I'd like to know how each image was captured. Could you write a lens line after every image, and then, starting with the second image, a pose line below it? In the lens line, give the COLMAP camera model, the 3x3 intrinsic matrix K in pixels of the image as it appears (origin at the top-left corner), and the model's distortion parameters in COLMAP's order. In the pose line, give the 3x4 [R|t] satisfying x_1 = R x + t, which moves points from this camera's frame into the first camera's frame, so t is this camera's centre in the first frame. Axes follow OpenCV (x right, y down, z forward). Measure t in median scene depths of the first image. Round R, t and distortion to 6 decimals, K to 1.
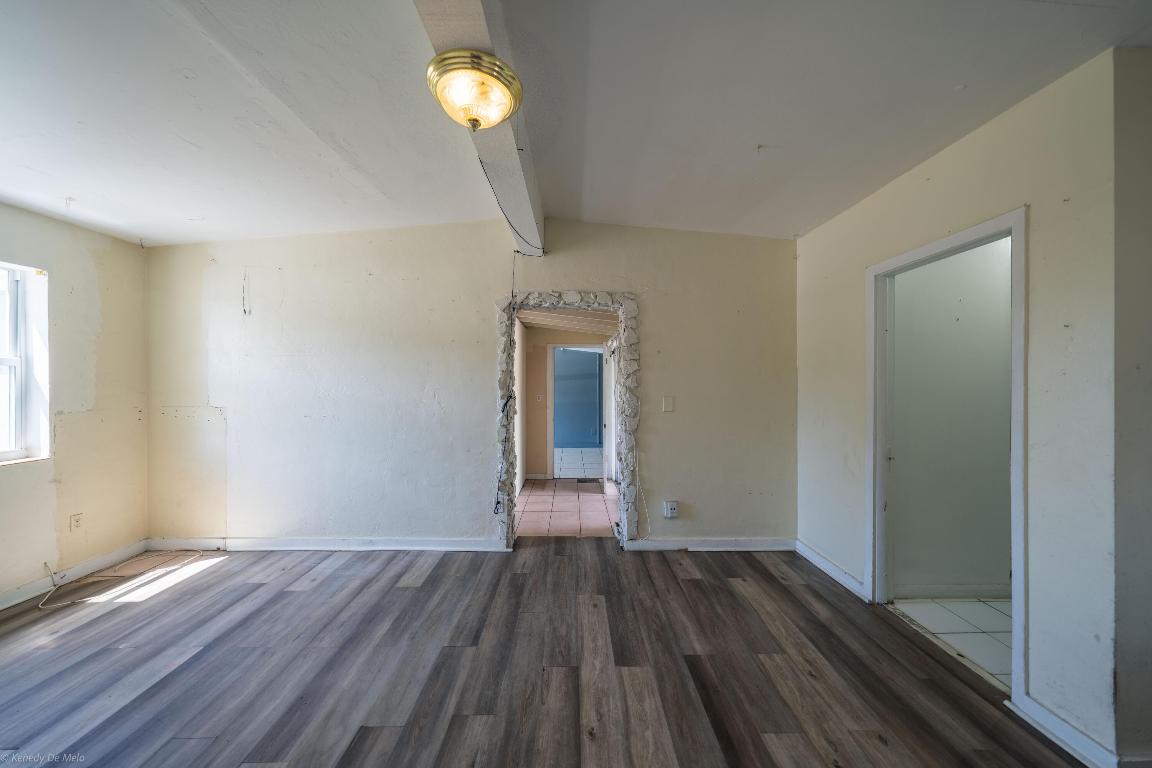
lens RADIAL K [[391.1, 0, 576.5], [0, 391.1, 380.0], [0, 0, 1]] dist [-0.001618, -0.000122]
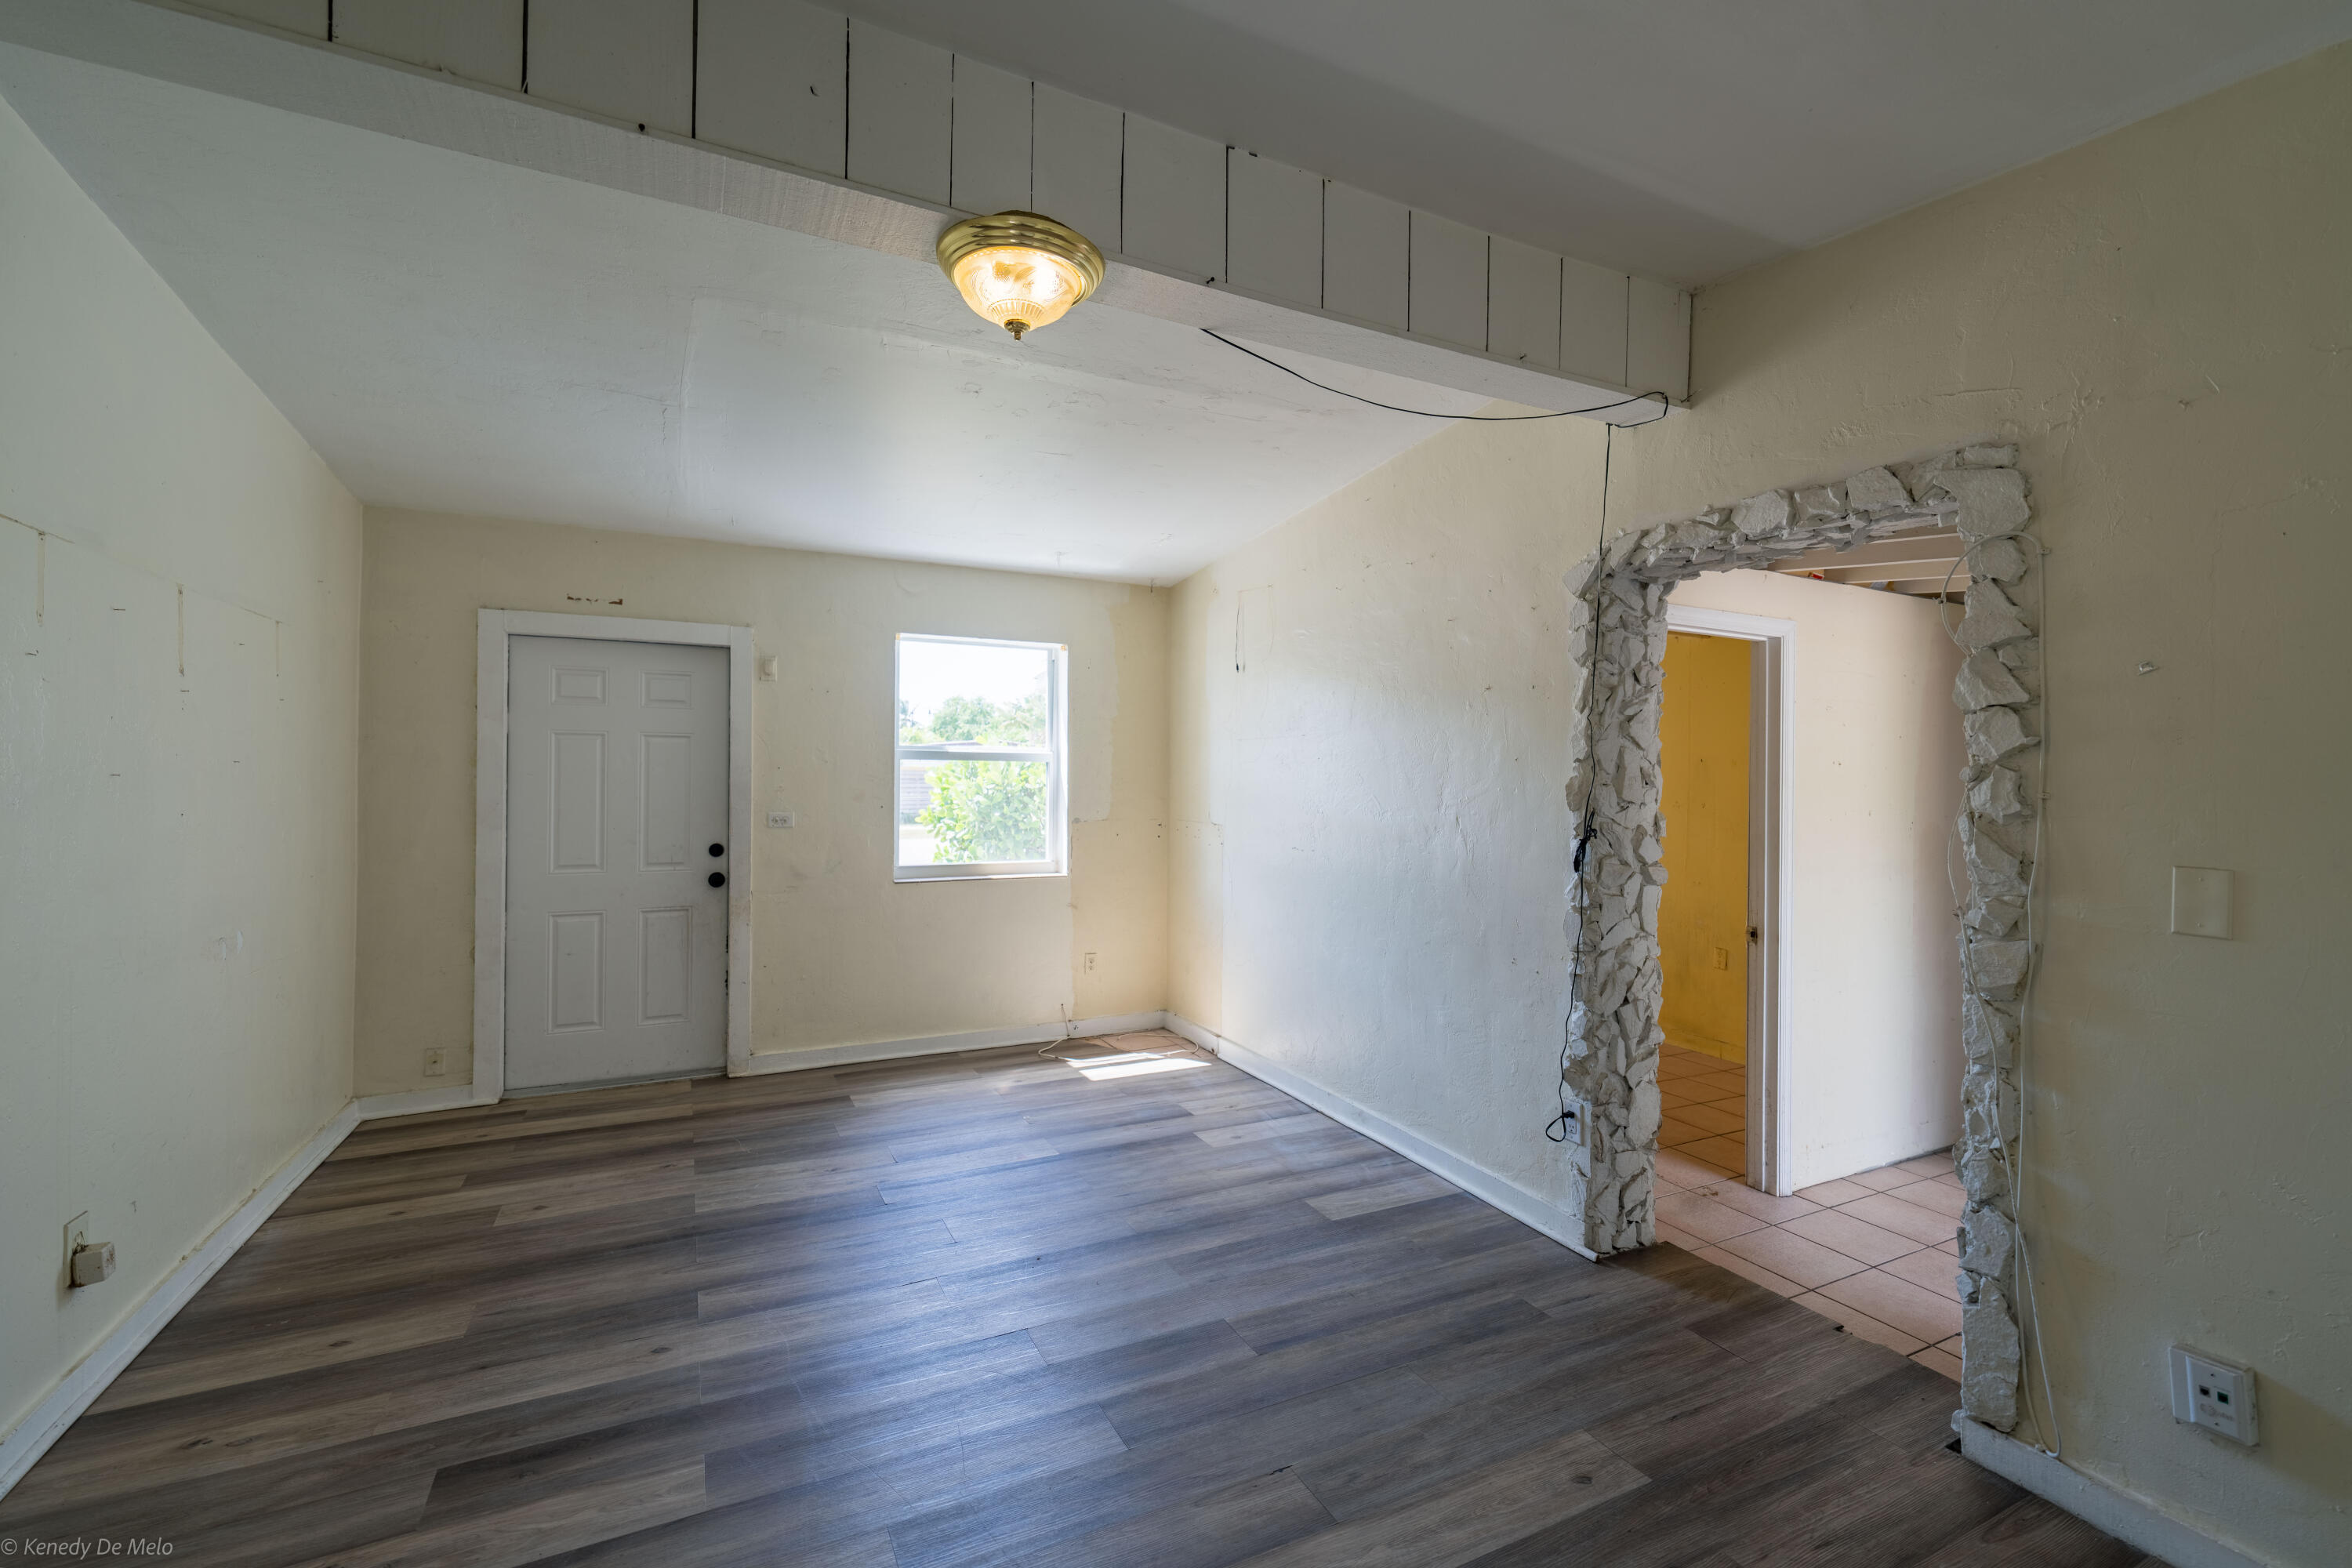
lens RADIAL K [[994.2, 0, 1179.0], [0, 994.2, 776.5], [0, 0, 1]] dist [-0.000707, 0.000009]
pose [[0.435530, 0.000882, -0.900174, 0.545389], [-0.010929, 0.999931, -0.004308, 0.001028], [0.900108, 0.011714, 0.435509, 0.280353]]
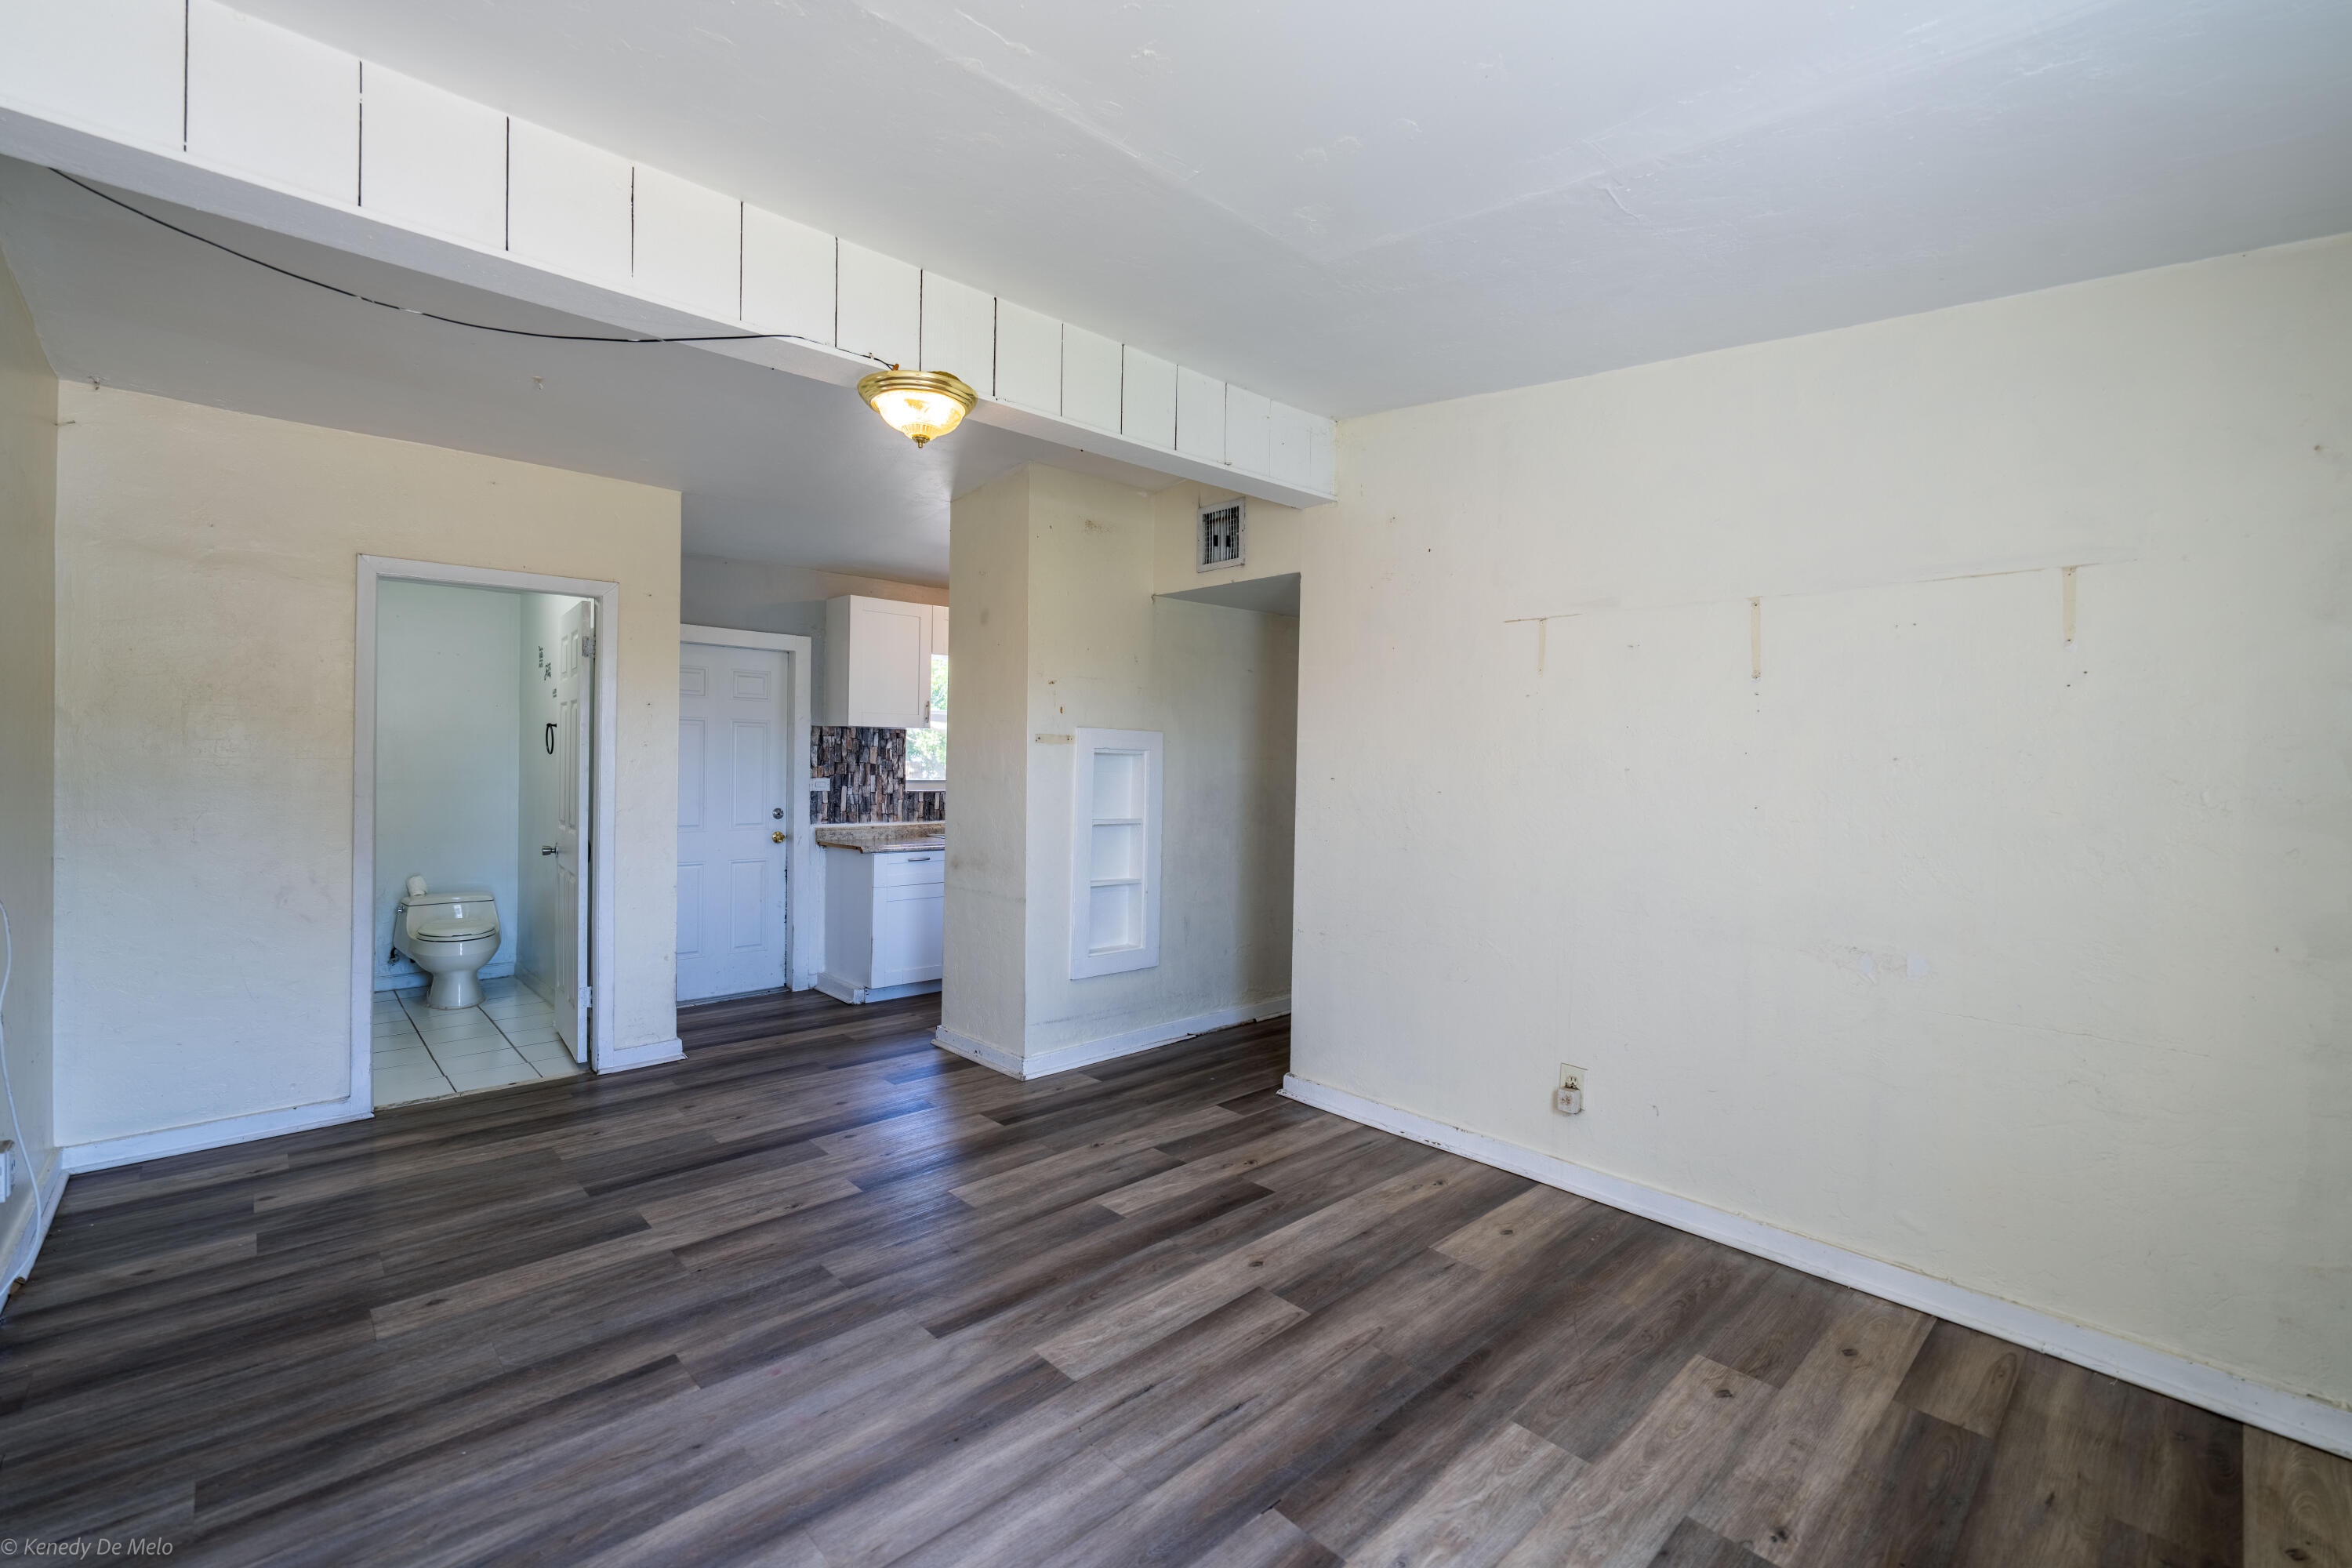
lens RADIAL K [[994.2, 0, 1179.0], [0, 994.2, 776.5], [0, 0, 1]] dist [-0.000707, 0.000009]
pose [[-0.676349, -0.020741, 0.736289, -1.031836], [-0.014984, 0.999784, 0.014400, 0.005094], [-0.736429, -0.001293, -0.676514, 0.954222]]
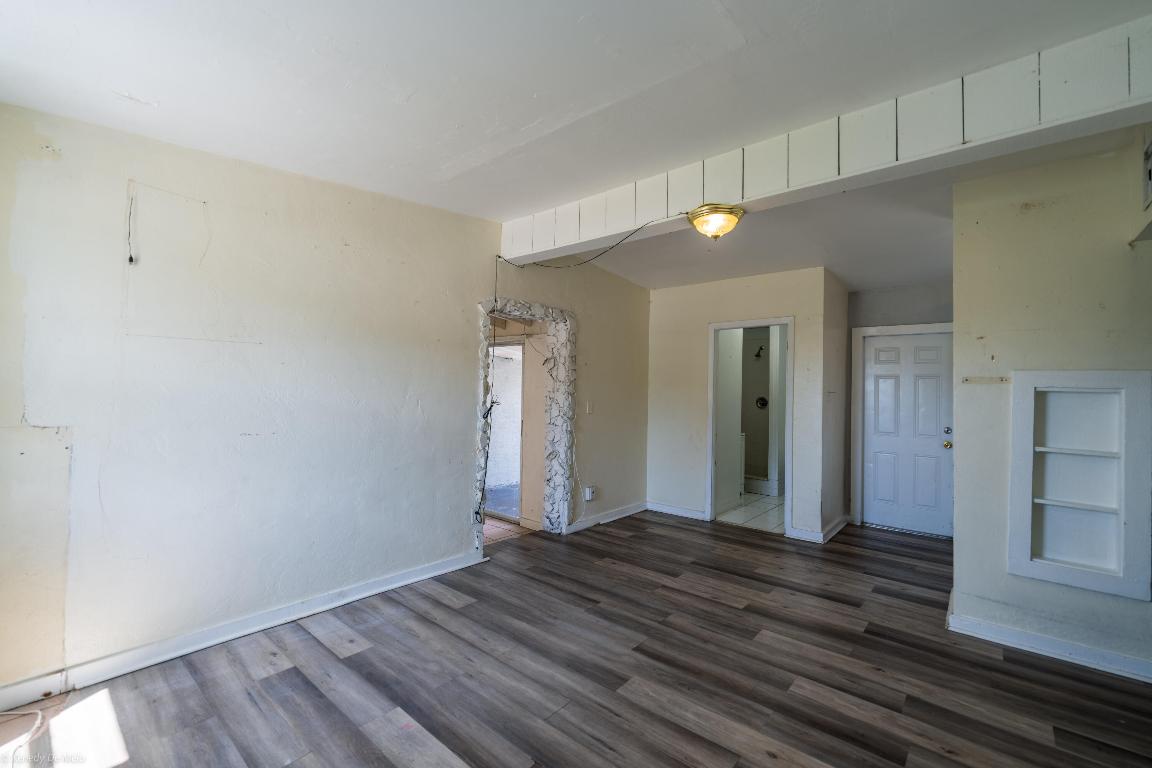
lens RADIAL K [[488.9, 0, 578.4], [0, 488.9, 381.7], [0, 0, 1]] dist [-0.000351, -0.000115]
pose [[0.658219, 0.022949, 0.752476, -1.056893], [-0.019124, 0.999722, -0.013761, 0.004407], [-0.752583, -0.005332, 0.658476, 0.027735]]
